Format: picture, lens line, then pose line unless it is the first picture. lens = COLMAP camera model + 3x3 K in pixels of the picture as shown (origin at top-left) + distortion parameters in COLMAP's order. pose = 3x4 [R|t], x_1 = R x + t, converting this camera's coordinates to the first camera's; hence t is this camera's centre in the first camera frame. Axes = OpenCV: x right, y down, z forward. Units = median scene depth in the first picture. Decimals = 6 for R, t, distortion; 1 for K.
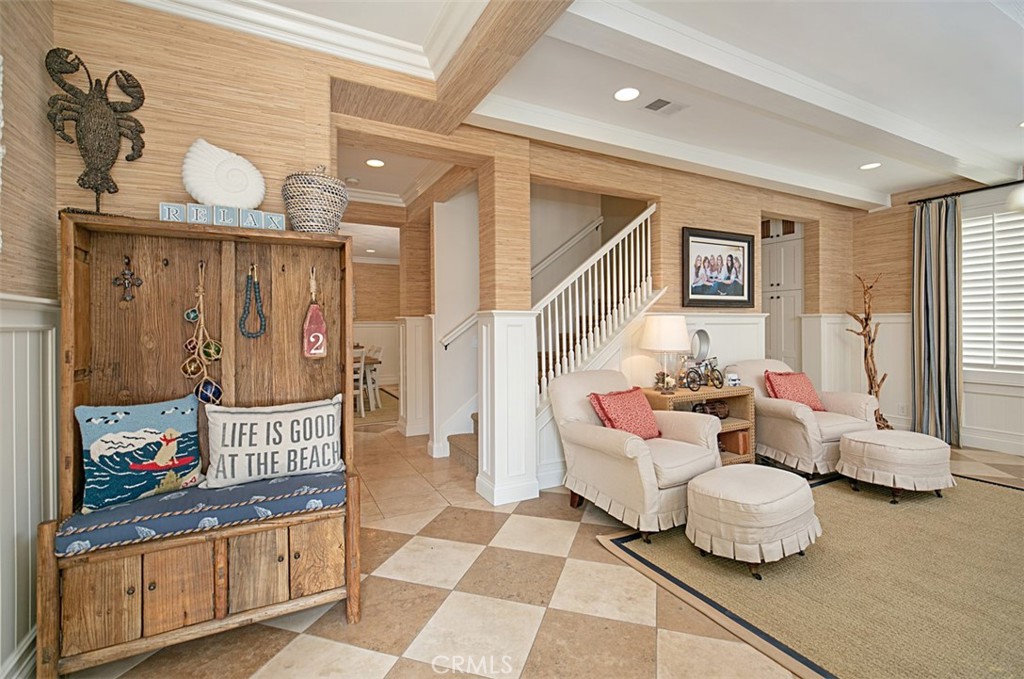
lens RADIAL K [[459.6, 0, 523.2], [0, 459.6, 330.3], [0, 0, 1]] dist [0.000836, 0.000115]
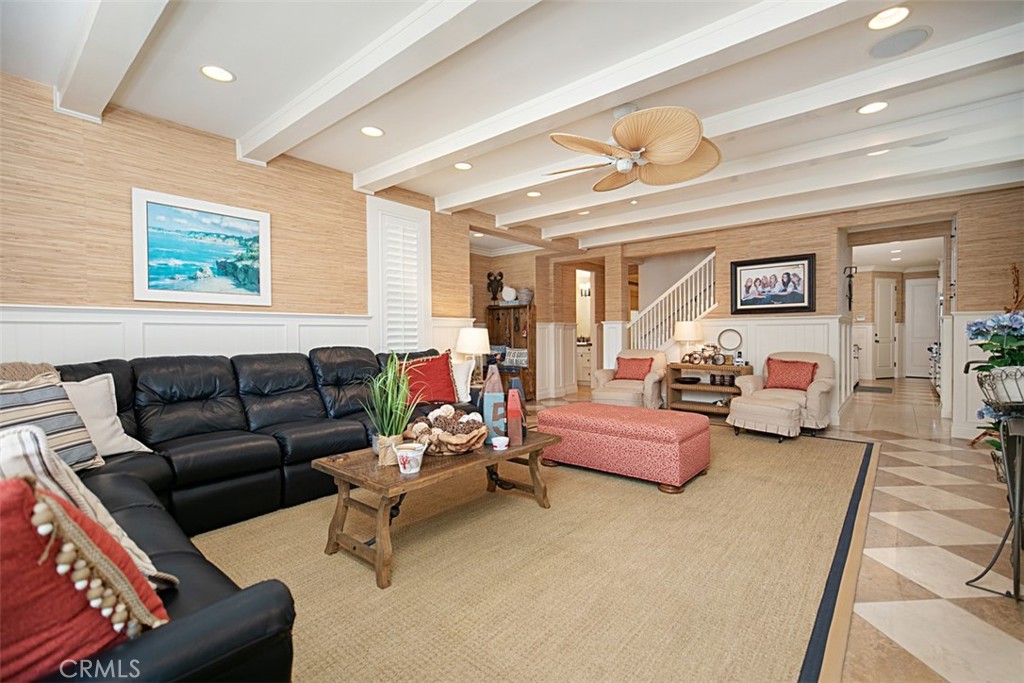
lens RADIAL K [[459.6, 0, 459.5], [0, 459.6, 357.0], [0, 0, 1]] dist [0.000836, 0.000115]
pose [[0.280885, 0.053255, -0.958263, 1.628342], [-0.003513, 0.998510, 0.054462, 0.010675], [0.959735, -0.011931, 0.280653, -0.311266]]
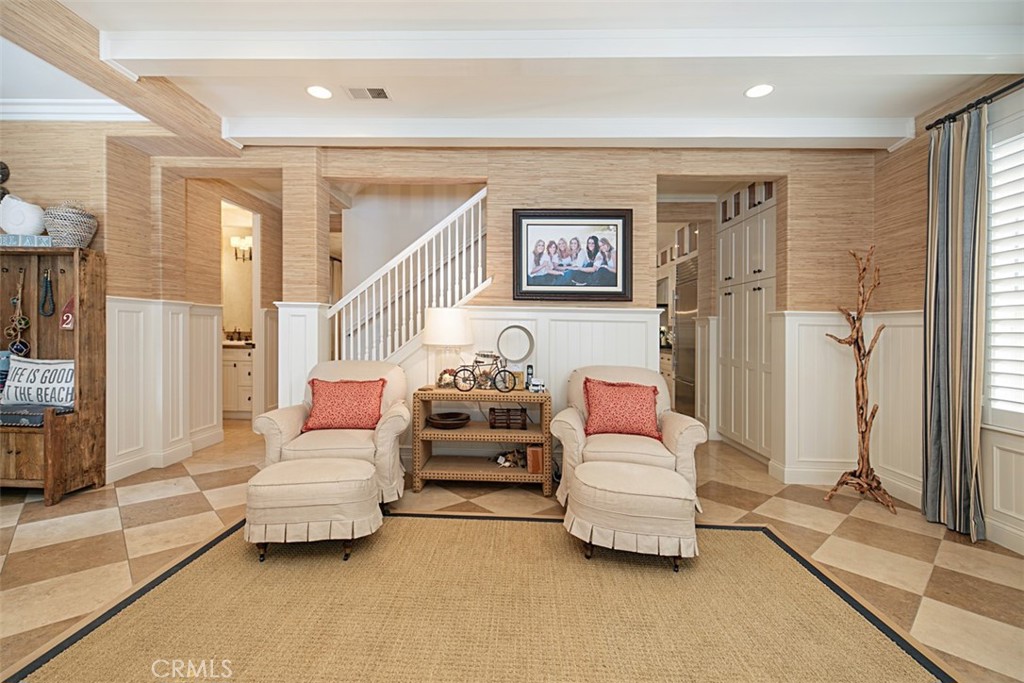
lens RADIAL K [[488.5, 0, 504.0], [0, 488.5, 337.1], [0, 0, 1]] dist [0.003604, -0.000544]
pose [[0.856129, 0.032379, -0.515746, 0.850570], [-0.031037, 0.999455, 0.011225, 0.010783], [0.515829, 0.006397, 0.856668, 0.196369]]
